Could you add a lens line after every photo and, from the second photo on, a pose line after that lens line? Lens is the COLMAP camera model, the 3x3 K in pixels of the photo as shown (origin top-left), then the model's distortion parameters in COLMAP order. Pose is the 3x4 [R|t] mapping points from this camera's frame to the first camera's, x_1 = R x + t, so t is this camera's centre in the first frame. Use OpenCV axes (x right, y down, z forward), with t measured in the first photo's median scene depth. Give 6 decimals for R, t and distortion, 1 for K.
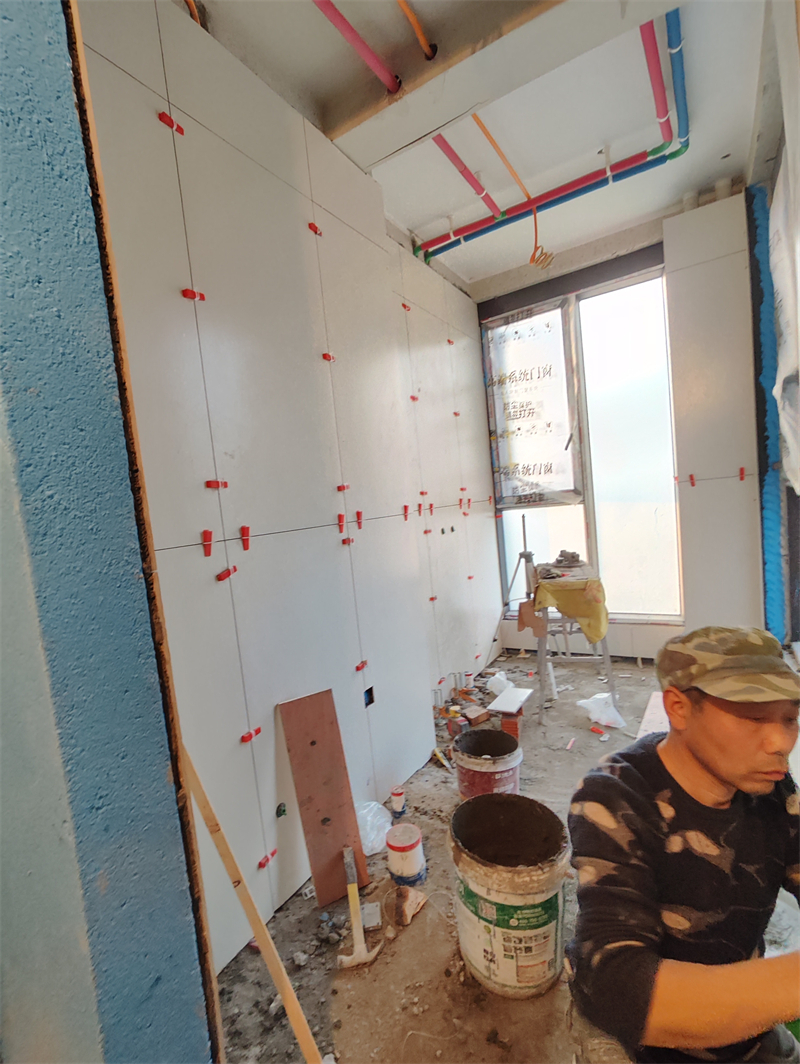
lens RADIAL K [[510.7, 0, 370.2], [0, 510.7, 551.0], [0, 0, 1]] dist [-0.001956, 0.000642]
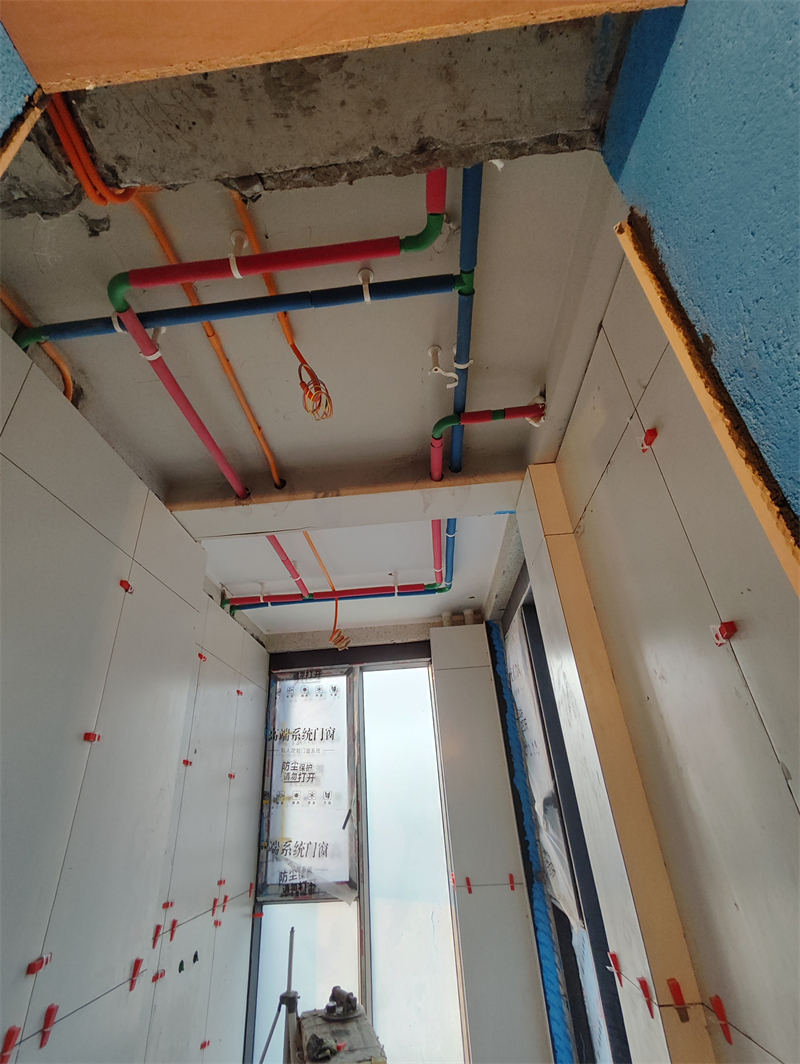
lens RADIAL K [[497.6, 0, 382.6], [0, 497.6, 532.5], [0, 0, 1]] dist [-0.000836, 0.008782]
pose [[0.886528, 0.281021, 0.367553, -0.039458], [-0.007808, 0.803382, -0.595412, -0.130105], [-0.462609, 0.524980, 0.714415, 0.081551]]
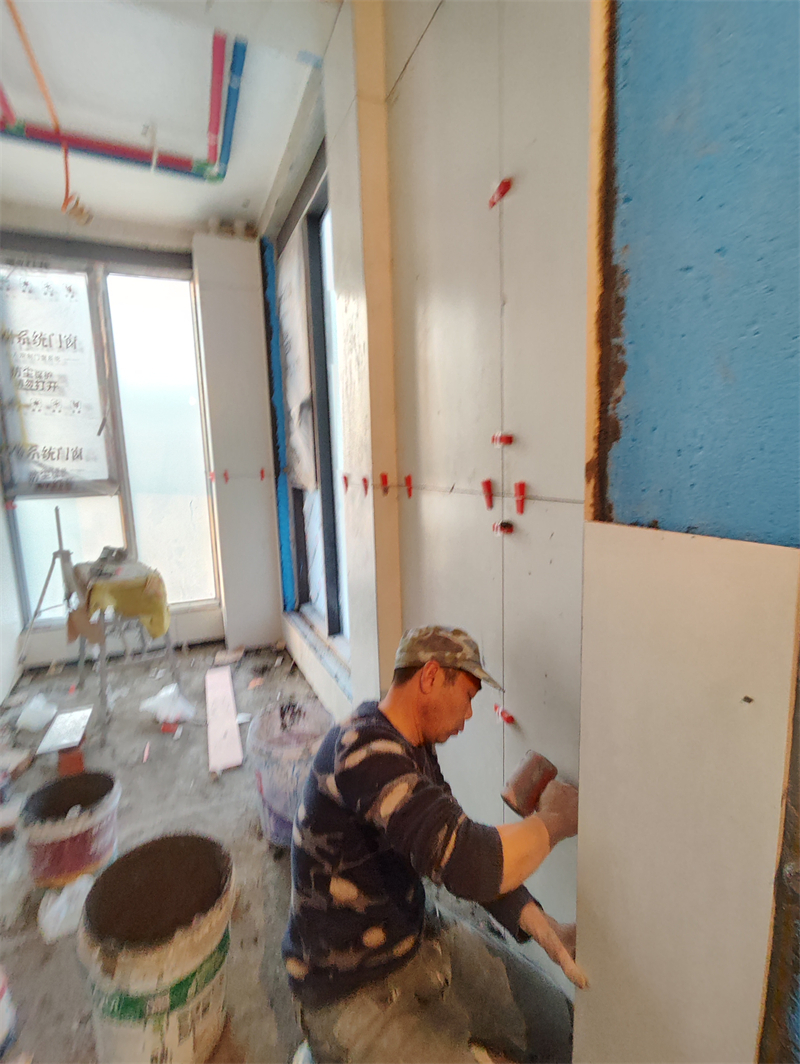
lens RADIAL K [[497.6, 0, 382.6], [0, 497.6, 532.5], [0, 0, 1]] dist [-0.000836, 0.008782]
pose [[0.571832, -0.034954, 0.819626, -0.088397], [0.045894, 0.998890, 0.010580, -0.013599], [-0.819086, 0.031566, 0.572801, 0.106761]]
